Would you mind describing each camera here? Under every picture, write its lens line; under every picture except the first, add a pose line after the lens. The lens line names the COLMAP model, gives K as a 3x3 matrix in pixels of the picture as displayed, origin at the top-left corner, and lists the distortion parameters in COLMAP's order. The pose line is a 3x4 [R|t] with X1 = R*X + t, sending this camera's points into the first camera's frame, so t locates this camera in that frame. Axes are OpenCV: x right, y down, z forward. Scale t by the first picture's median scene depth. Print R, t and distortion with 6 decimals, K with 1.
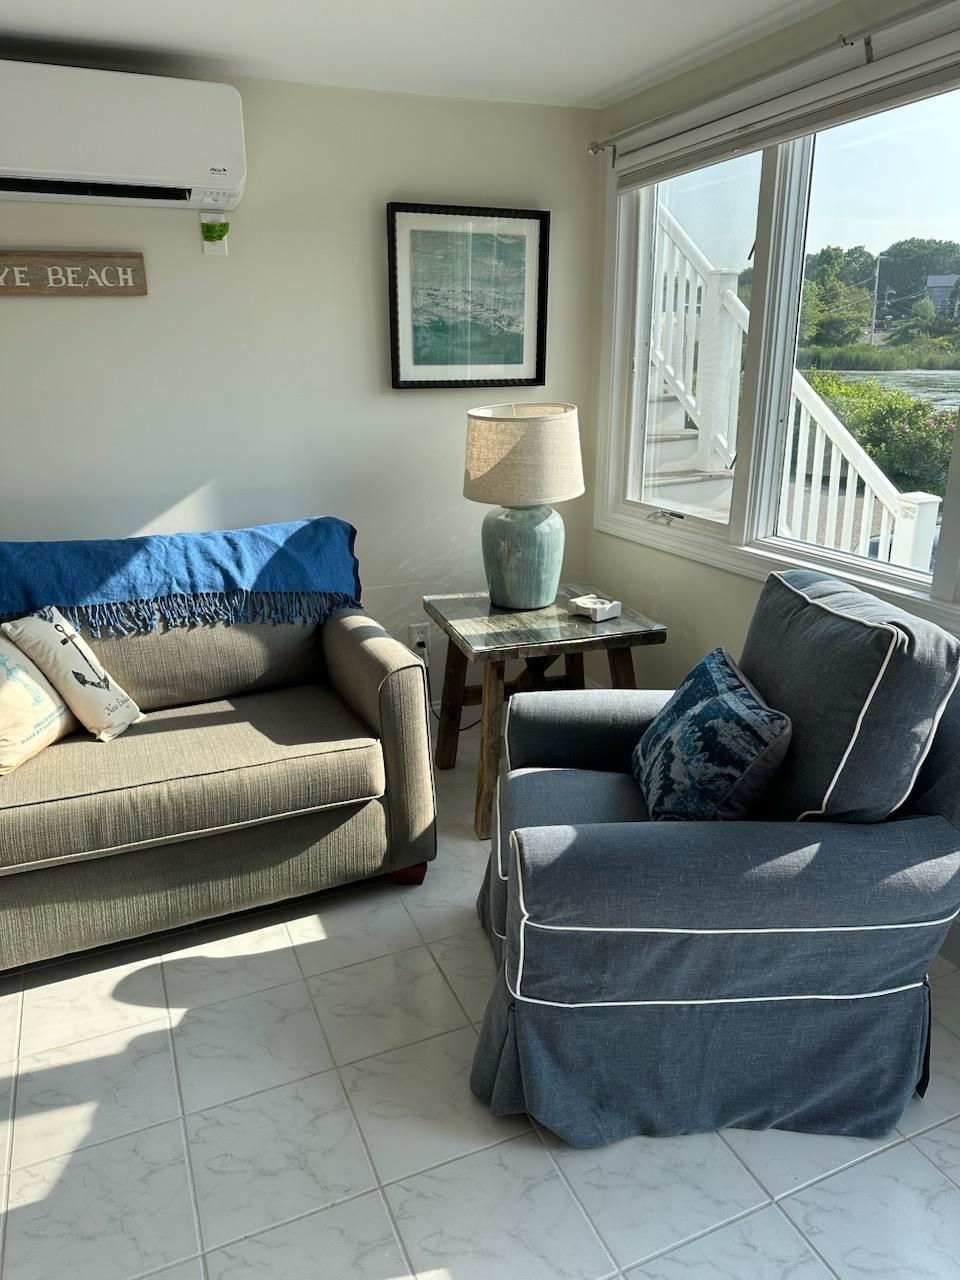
lens RADIAL K [[894.8, 0, 473.2], [0, 894.8, 640.7], [0, 0, 1]] dist [0.033151, -0.046998]
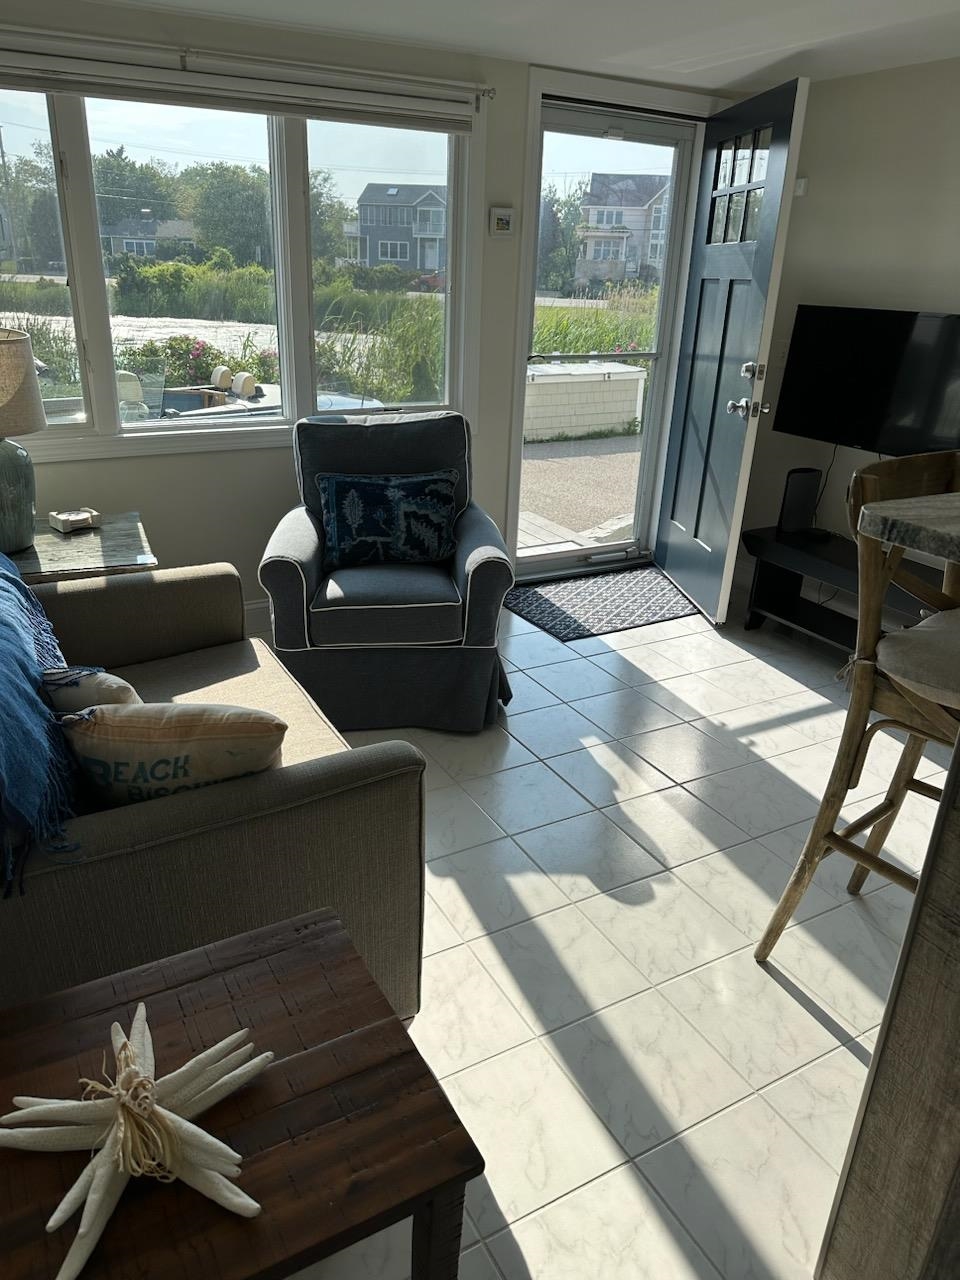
lens RADIAL K [[894.8, 0, 488.1], [0, 894.8, 650.4], [0, 0, 1]] dist [0.033151, -0.046998]
pose [[-0.149181, -0.364578, 0.919145, -1.091645], [0.264932, 0.880824, 0.392377, -0.214394], [-0.952657, 0.302046, -0.034814, 0.717837]]
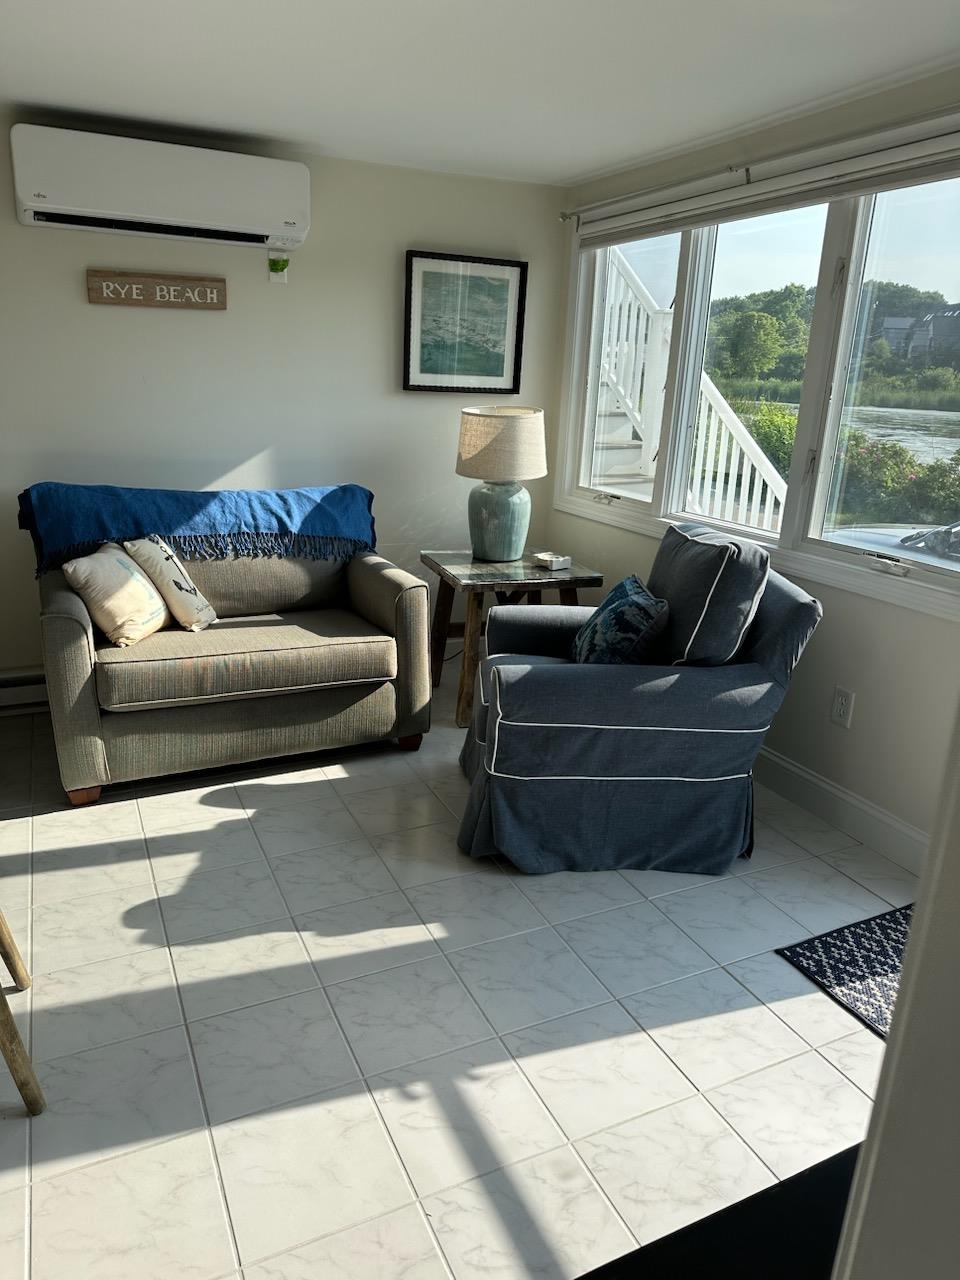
lens RADIAL K [[894.8, 0, 475.3], [0, 894.8, 644.2], [0, 0, 1]] dist [0.033151, -0.046998]
pose [[0.998154, 0.037299, 0.047931, -0.041974], [-0.036660, 0.999228, -0.014150, 0.126534], [-0.048422, 0.012366, 0.998750, -0.374218]]
